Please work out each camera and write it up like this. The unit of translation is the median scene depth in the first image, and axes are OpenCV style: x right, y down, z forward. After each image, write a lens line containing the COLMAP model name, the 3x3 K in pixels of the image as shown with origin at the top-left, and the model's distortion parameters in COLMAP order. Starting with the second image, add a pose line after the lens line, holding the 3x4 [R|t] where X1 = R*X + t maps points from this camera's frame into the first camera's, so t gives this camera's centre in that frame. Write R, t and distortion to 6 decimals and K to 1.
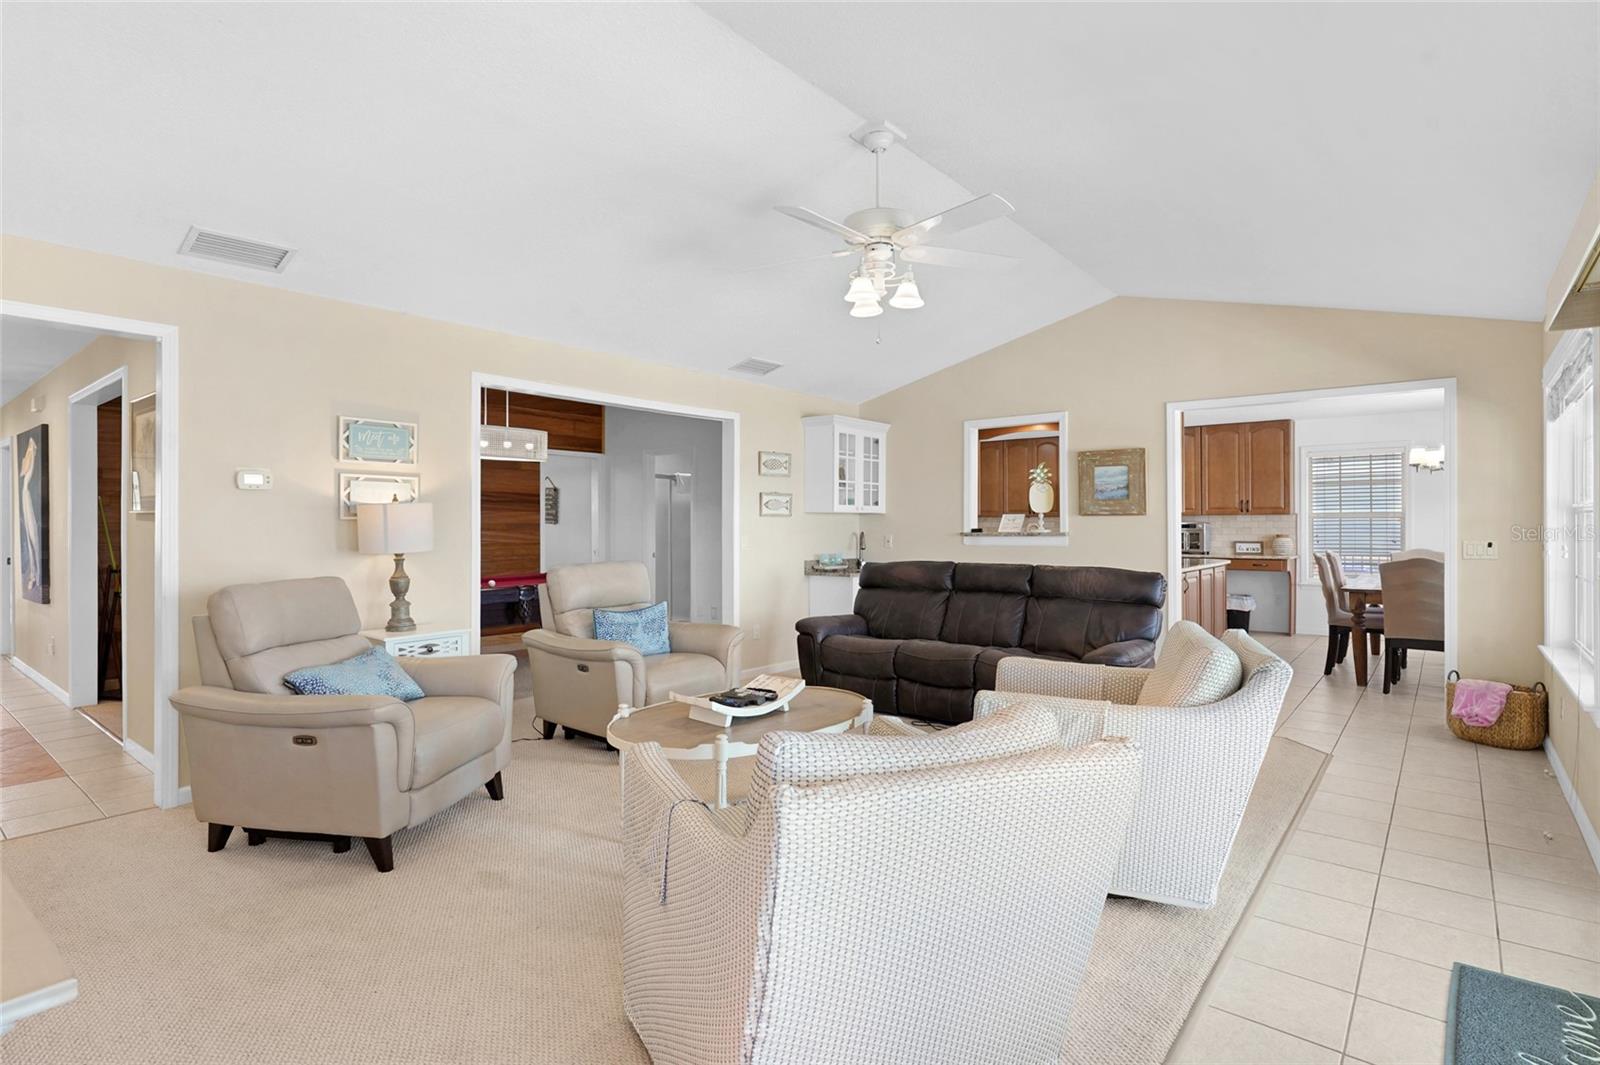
lens RADIAL K [[787.0, 0, 797.9], [0, 787.0, 531.0], [0, 0, 1]] dist [-0.000014, 0.000845]
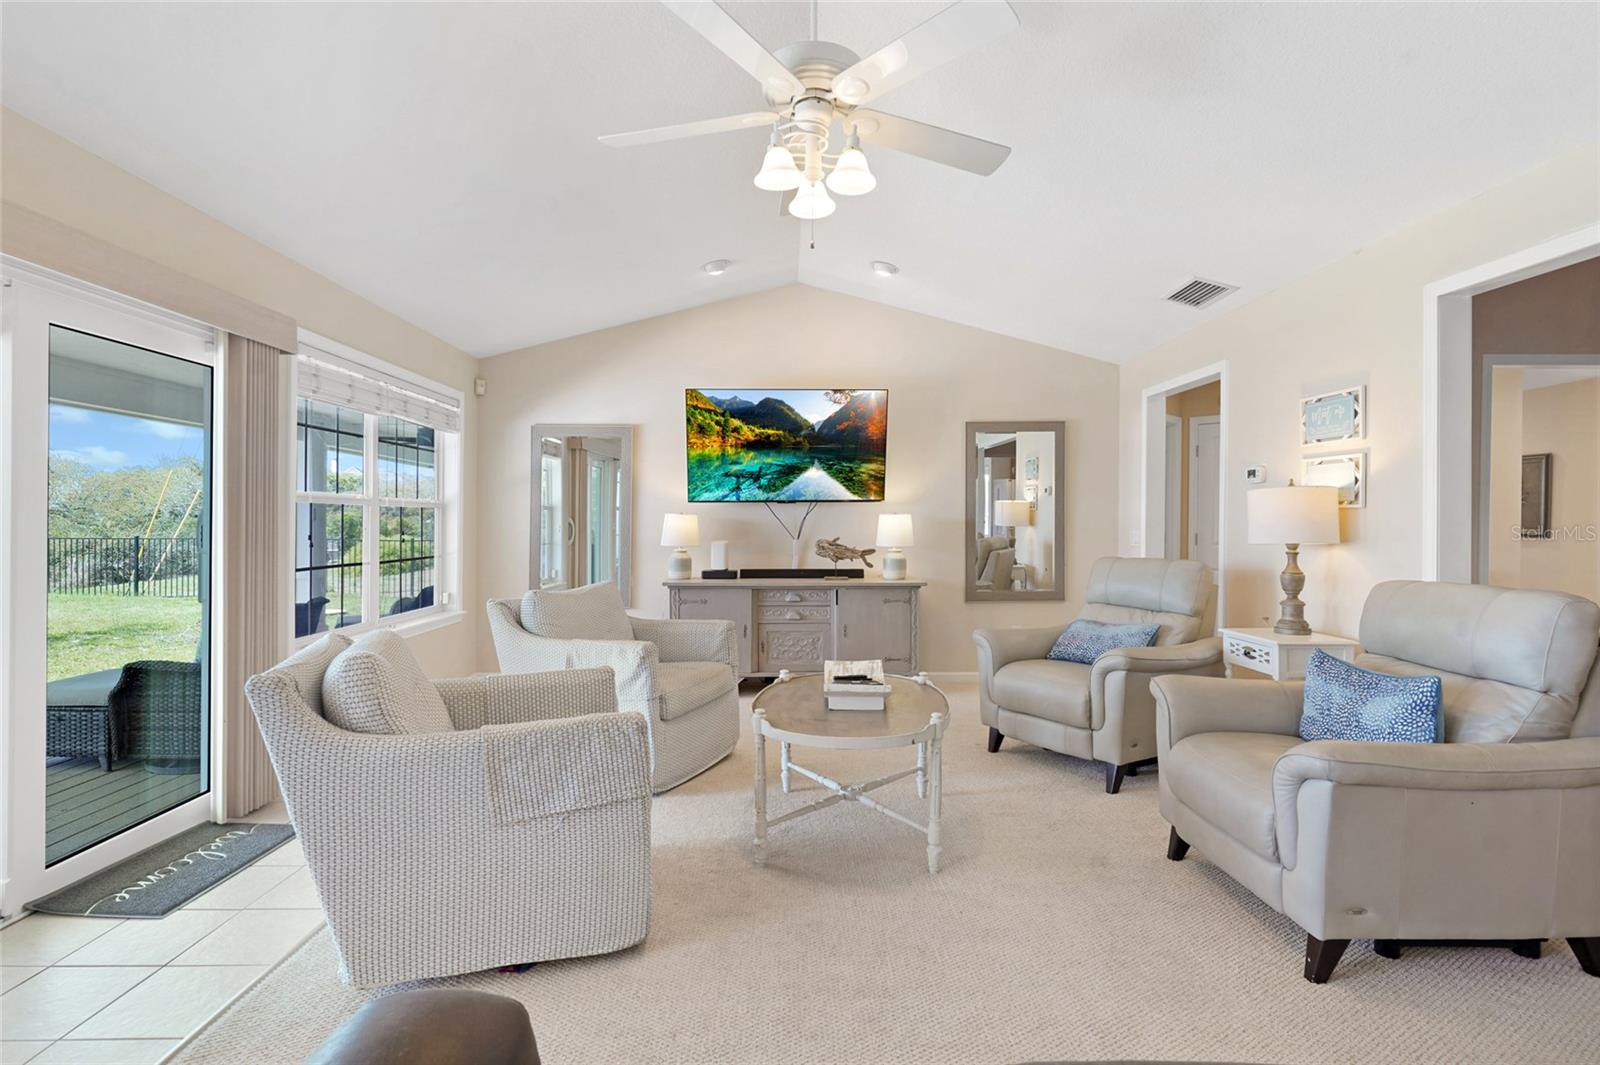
lens RADIAL K [[777.5, 0, 808.5], [0, 777.5, 508.8], [0, 0, 1]] dist [-0.001781, -0.000432]
pose [[-0.754657, -0.008316, -0.656067, 0.328231], [-0.006353, 0.999965, -0.005367, -0.003248], [0.656089, 0.000118, -0.754684, 0.892151]]
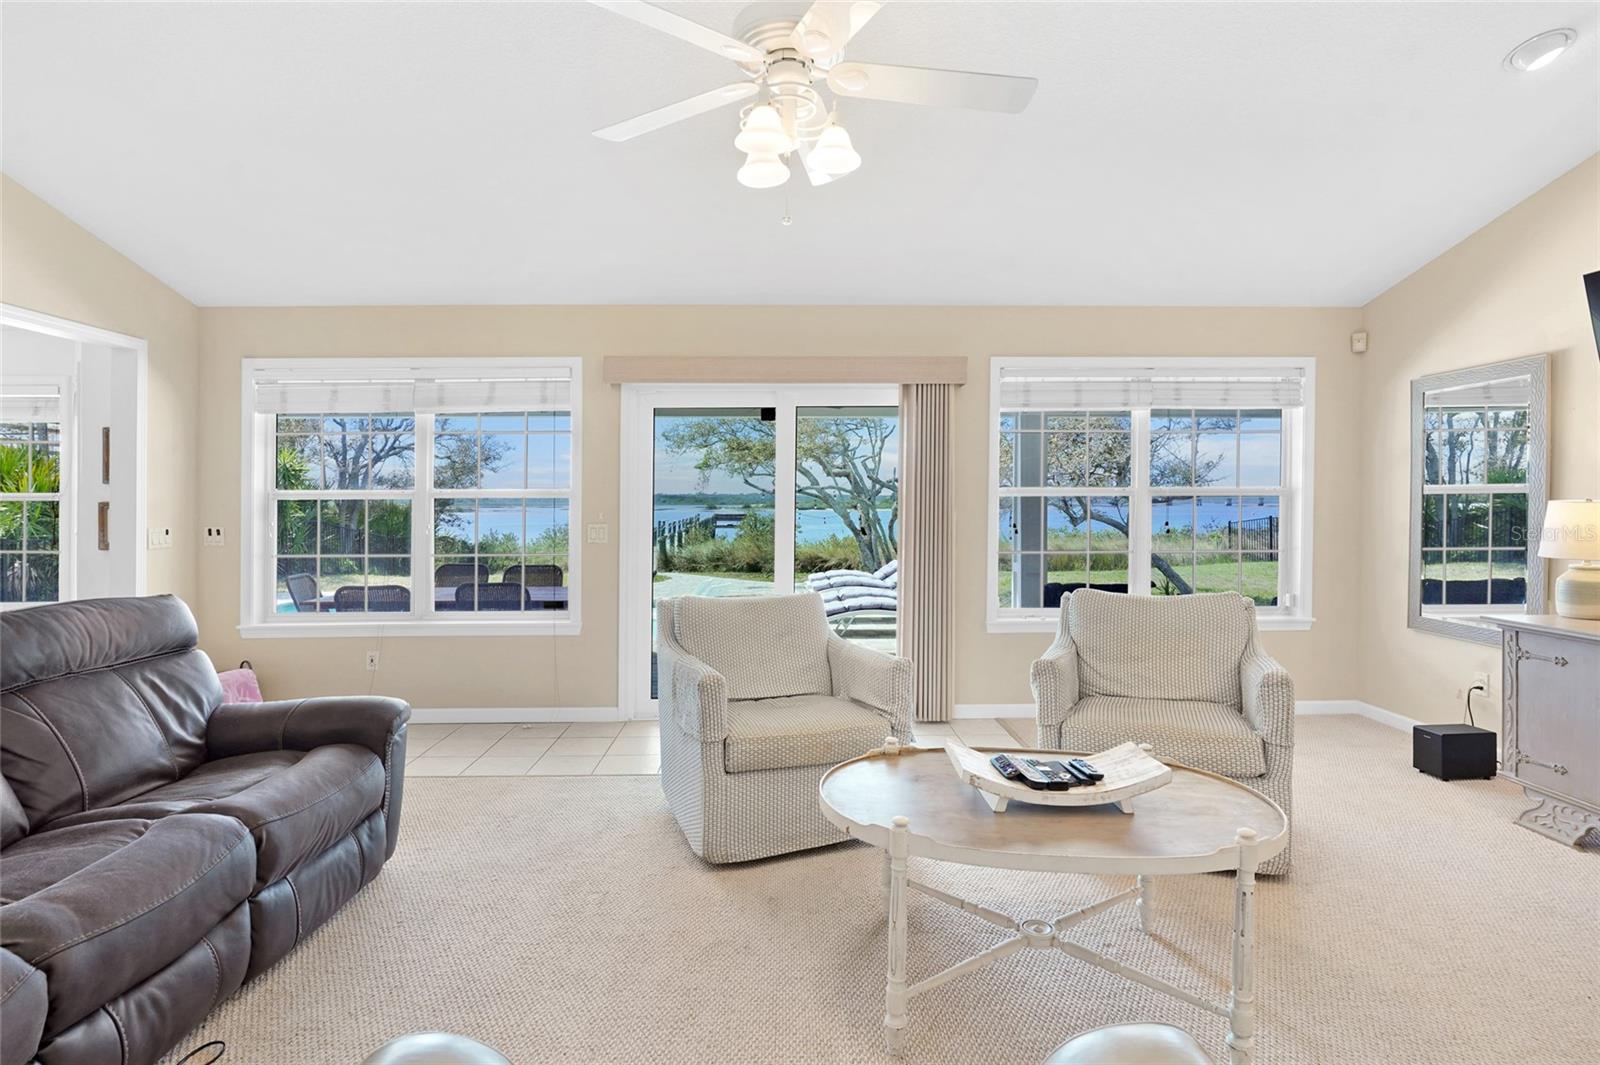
lens RADIAL K [[777.5, 0, 808.5], [0, 777.5, 508.8], [0, 0, 1]] dist [-0.001781, -0.000432]
pose [[-0.657639, 0.002005, 0.753331, -0.235524], [0.013028, 0.999877, 0.008712, -0.006617], [-0.753221, 0.015544, -0.657584, 0.809534]]
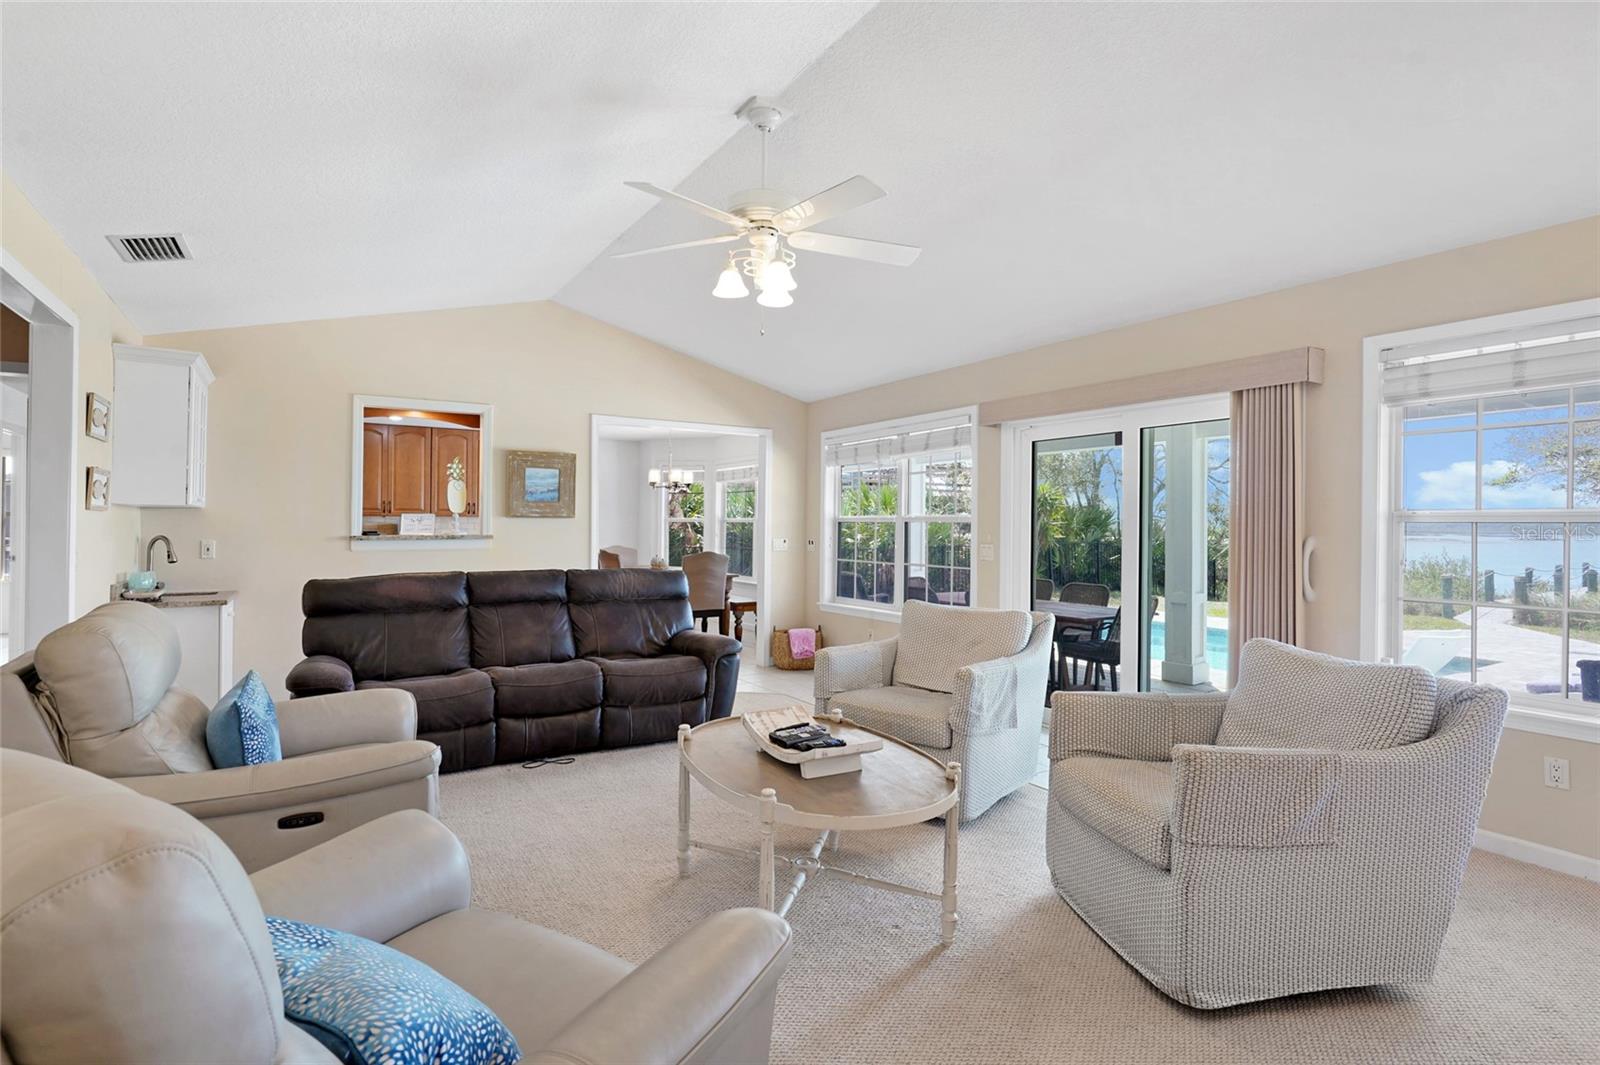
lens RADIAL K [[787.0, 0, 797.9], [0, 787.0, 531.0], [0, 0, 1]] dist [-0.000014, 0.000845]
pose [[0.307123, -0.002466, 0.951667, -0.458634], [0.000481, 0.999997, 0.002436, -0.005342], [-0.951670, -0.000290, 0.307124, 0.392833]]
